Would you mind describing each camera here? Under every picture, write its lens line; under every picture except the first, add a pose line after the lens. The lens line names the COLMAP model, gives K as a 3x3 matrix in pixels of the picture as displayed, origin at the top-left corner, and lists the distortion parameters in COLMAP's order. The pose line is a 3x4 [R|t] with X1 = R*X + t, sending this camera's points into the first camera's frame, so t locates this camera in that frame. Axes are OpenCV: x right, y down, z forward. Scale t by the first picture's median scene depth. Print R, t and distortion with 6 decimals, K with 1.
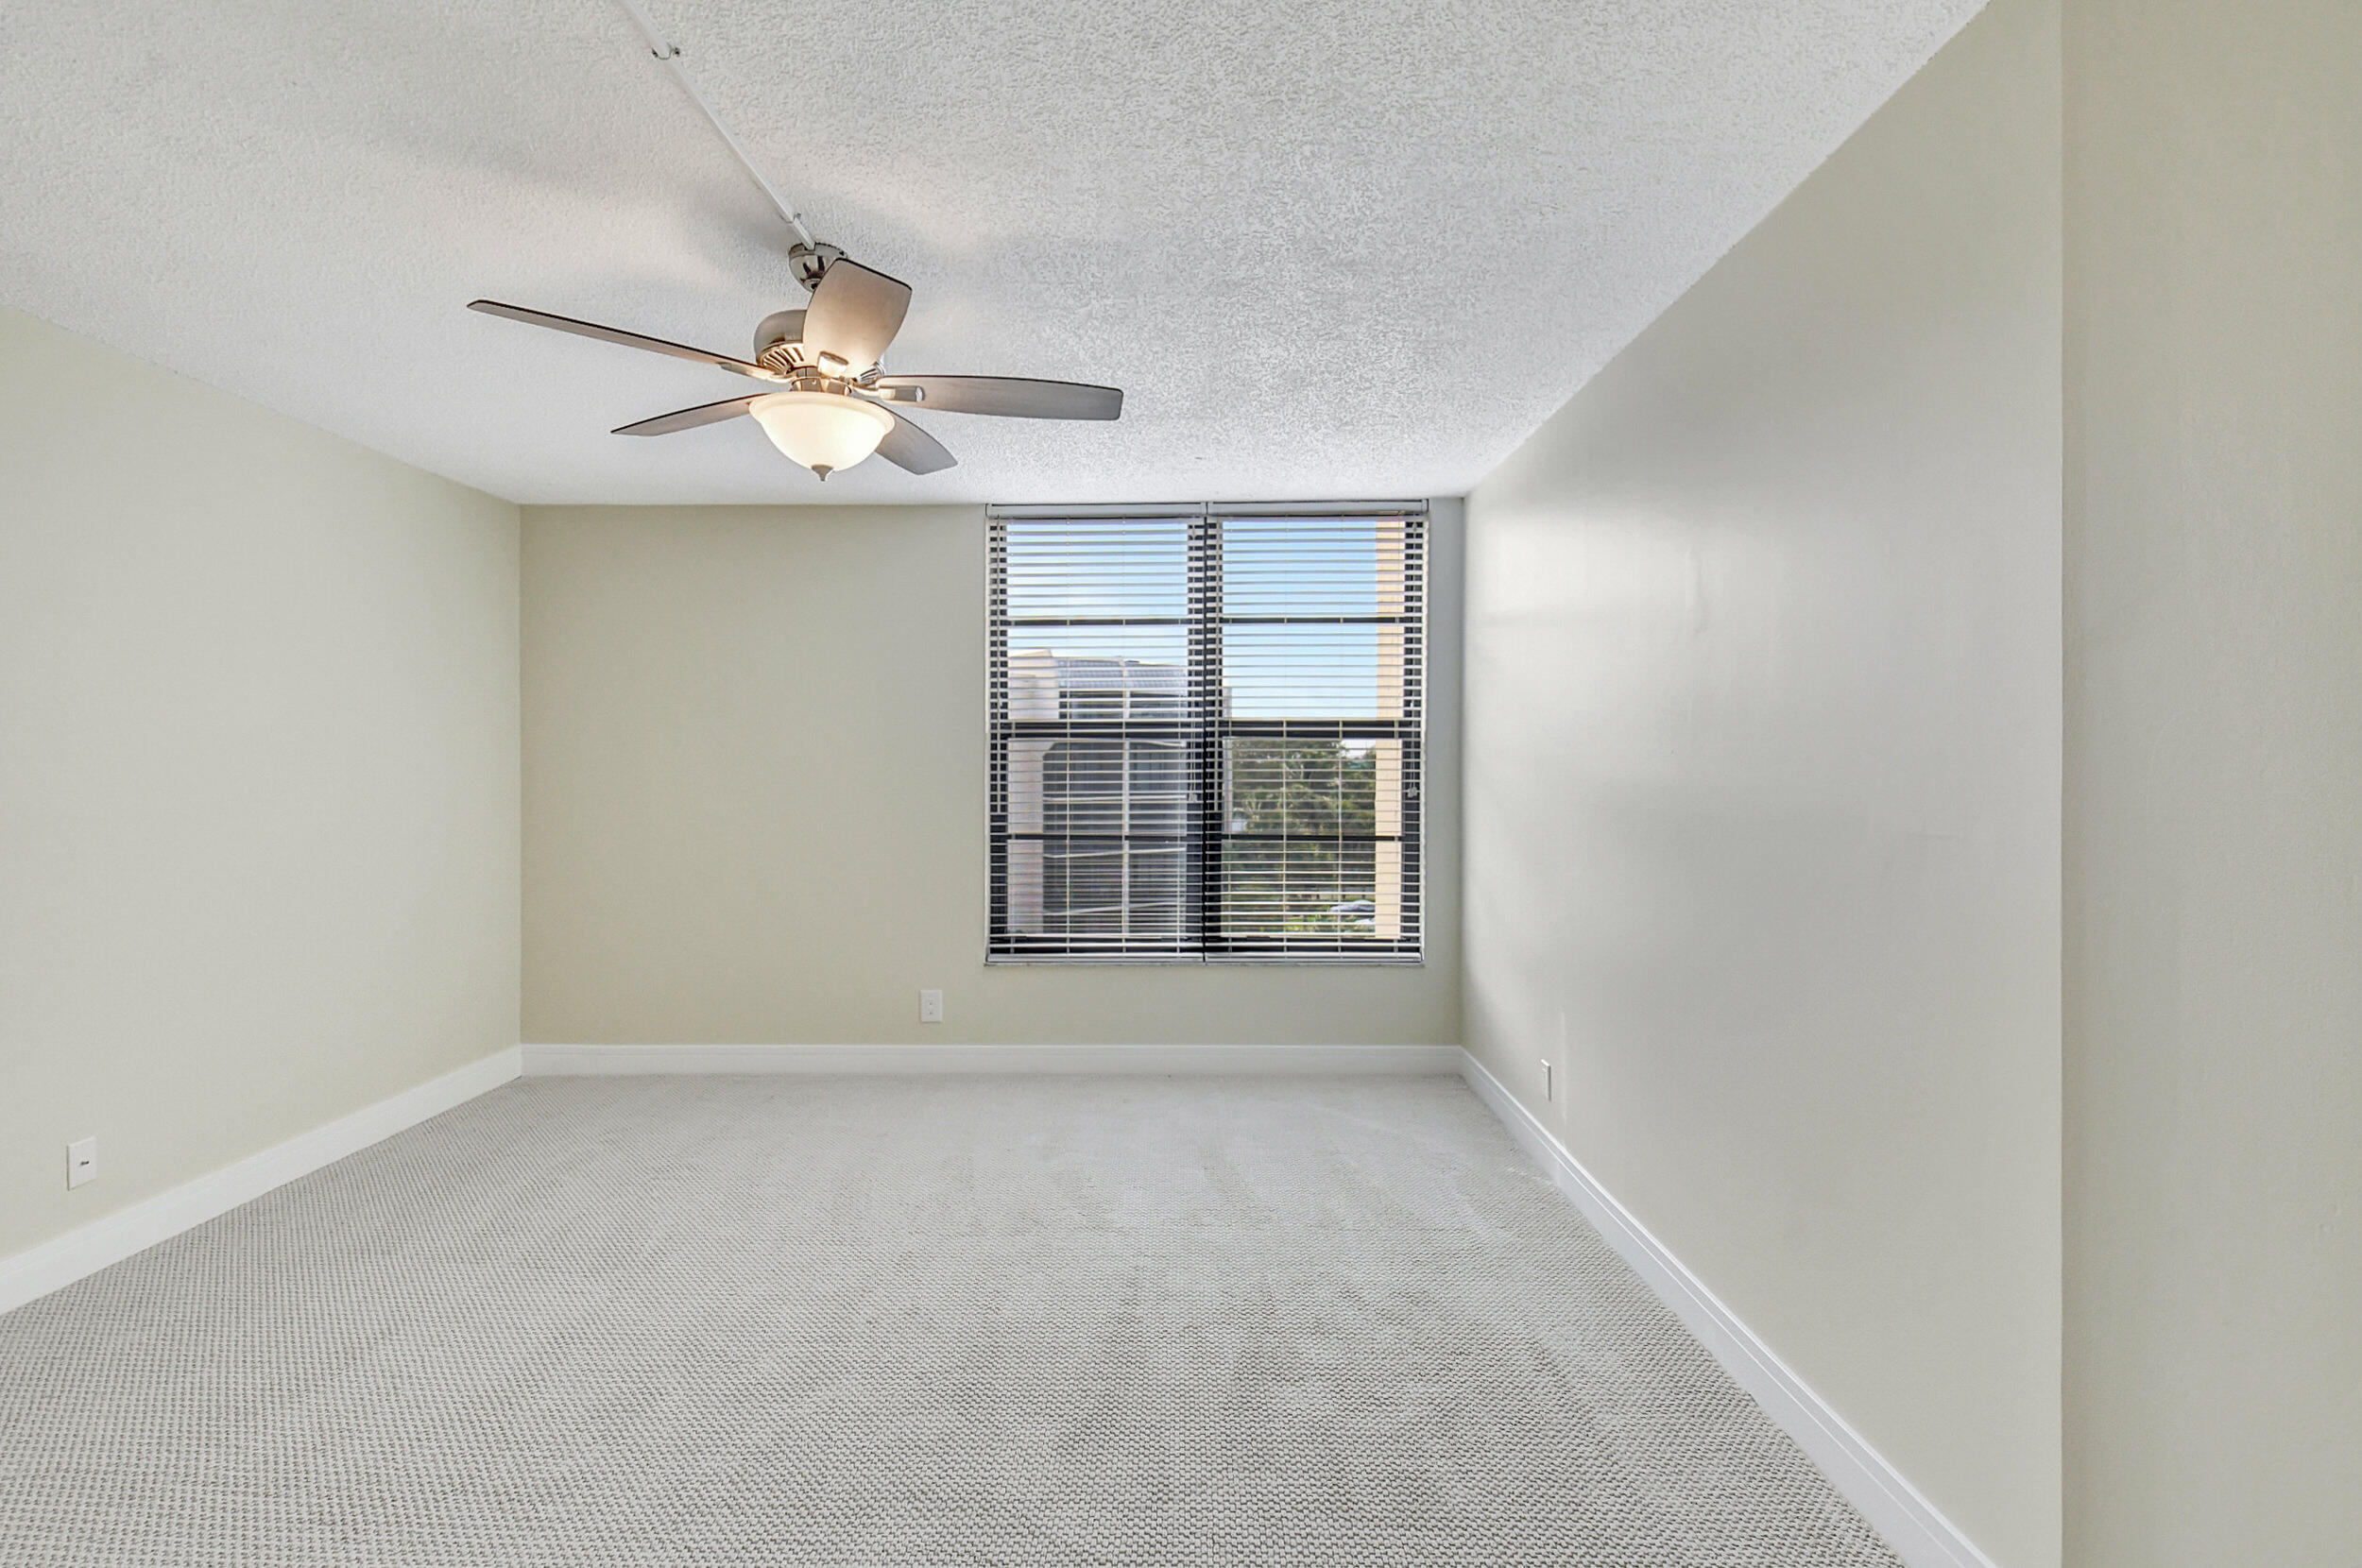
lens RADIAL K [[1079.9, 0, 1181.9], [0, 1079.9, 789.8], [0, 0, 1]] dist [0.005278, -0.001080]
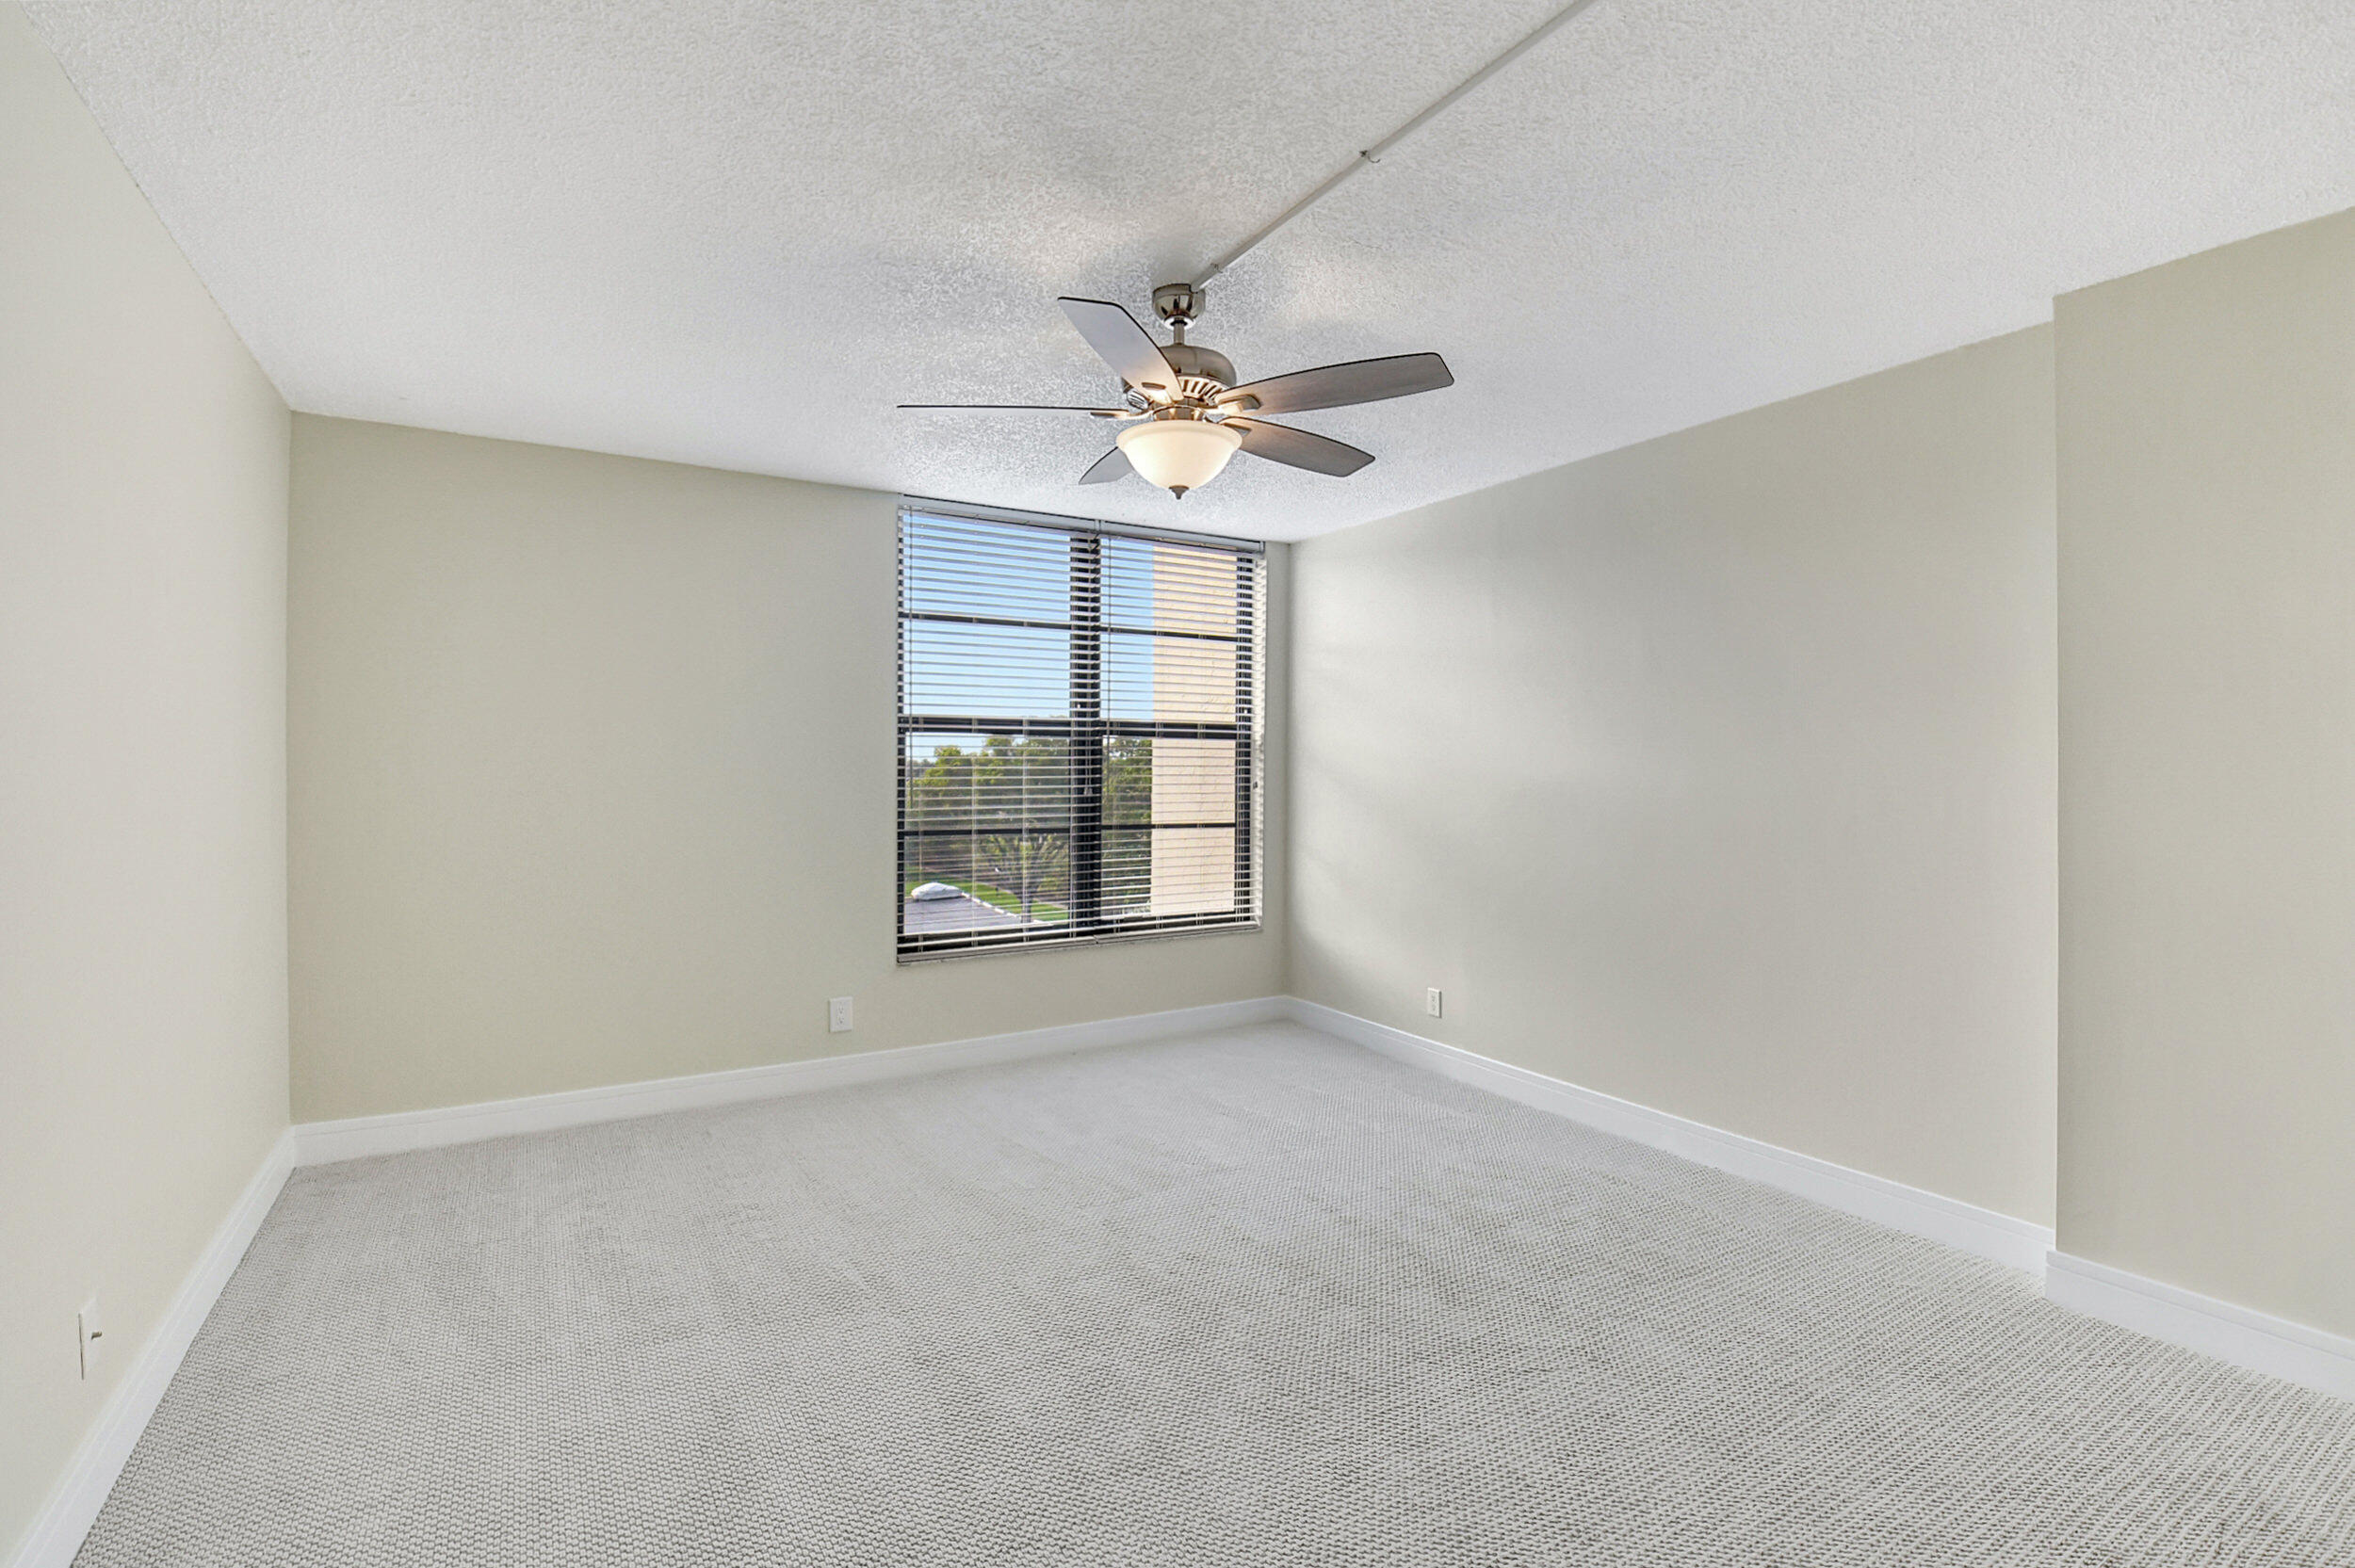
lens RADIAL K [[1076.7, 0, 1166.7], [0, 1076.7, 781.4], [0, 0, 1]] dist [0.005278, -0.001080]
pose [[0.850721, -0.002424, 0.525611, -0.482988], [0.004085, 0.999990, -0.001999, -0.000671], [-0.525601, 0.003847, 0.850722, 0.043600]]
